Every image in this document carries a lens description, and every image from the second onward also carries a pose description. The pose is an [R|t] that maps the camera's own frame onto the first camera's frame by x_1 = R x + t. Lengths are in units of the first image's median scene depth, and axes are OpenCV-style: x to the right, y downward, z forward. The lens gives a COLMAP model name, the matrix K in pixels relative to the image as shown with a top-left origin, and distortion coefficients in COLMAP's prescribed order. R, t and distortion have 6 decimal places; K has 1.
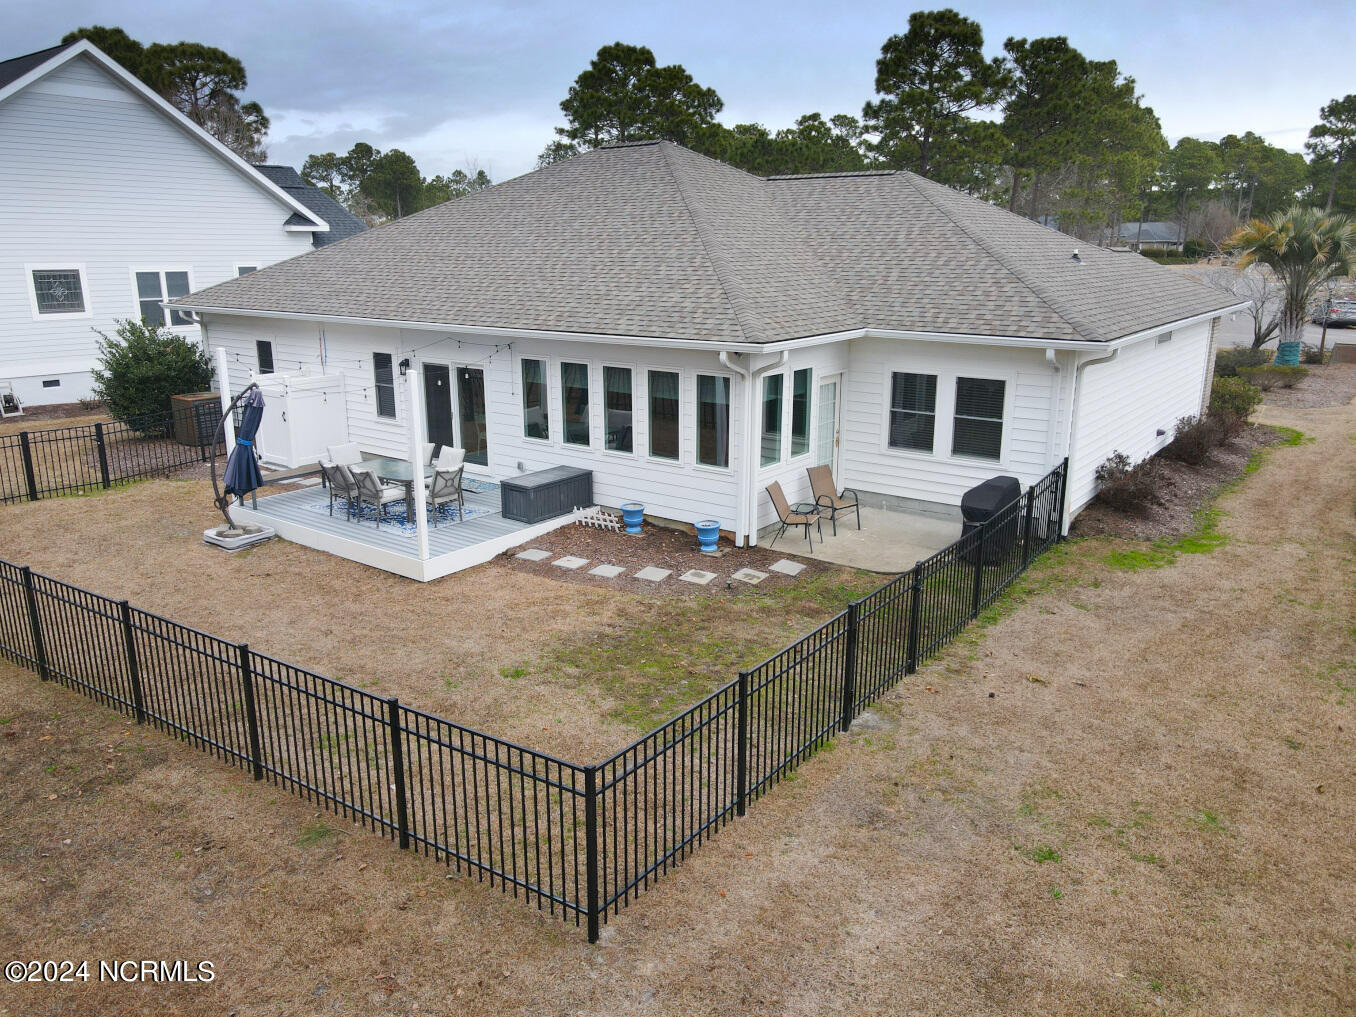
lens RADIAL K [[954.2, 0, 678.0], [0, 954.2, 508.5], [0, 0, 1]] dist [0.004832, 0.003022]
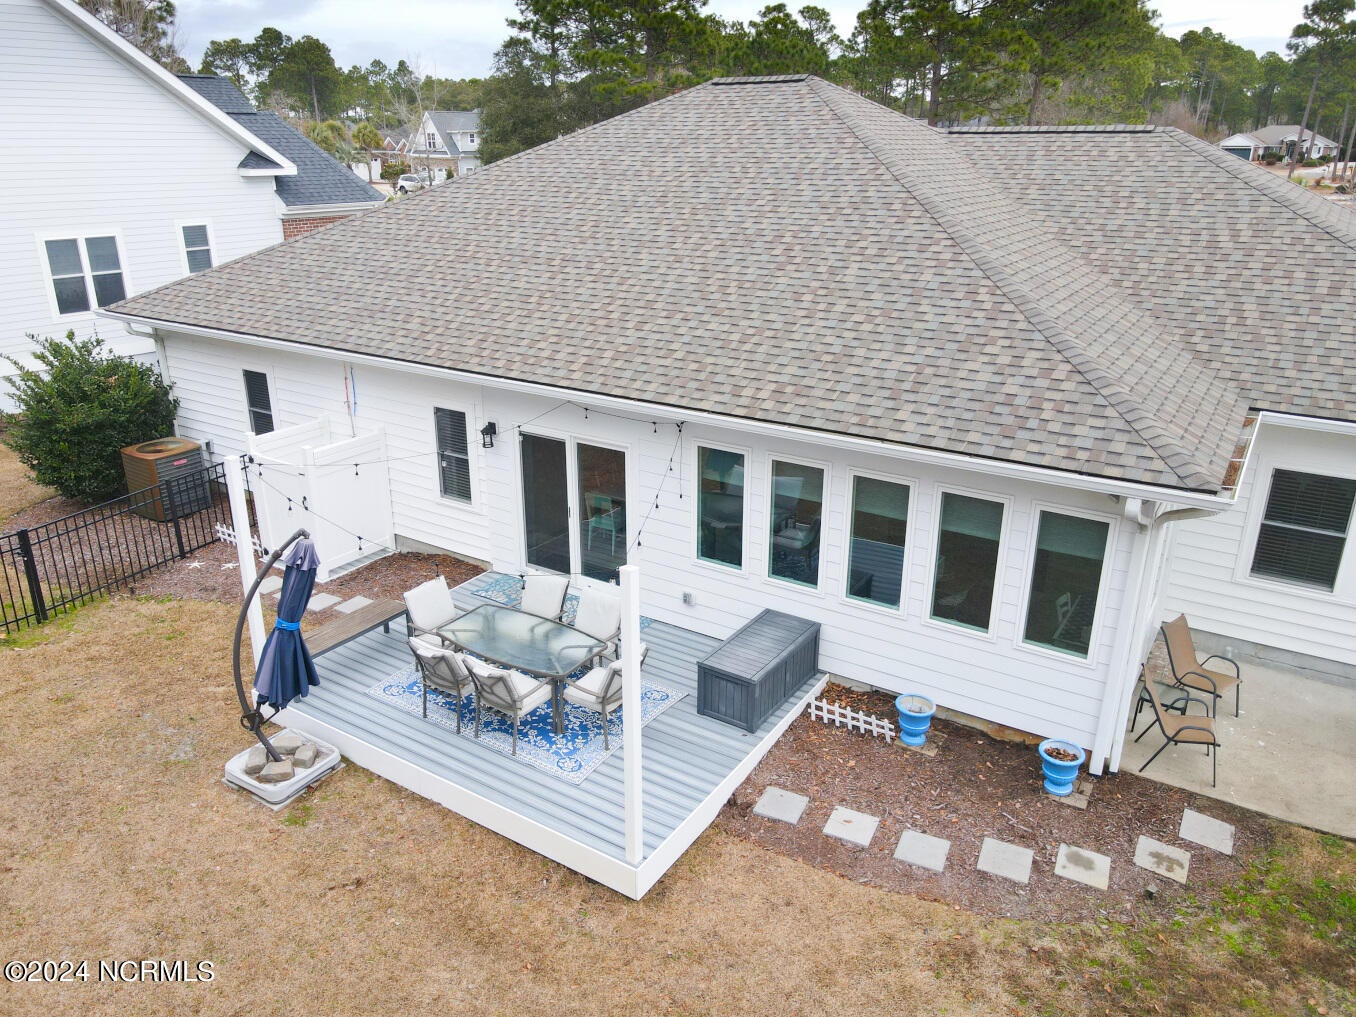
lens RADIAL K [[954.2, 0, 678.0], [0, 954.2, 508.5], [0, 0, 1]] dist [0.004832, 0.003022]
pose [[0.997498, -0.022082, 0.067158, -0.195606], [0.015342, 0.994942, 0.099271, -0.157977], [-0.069010, -0.097993, 0.992792, 0.310100]]
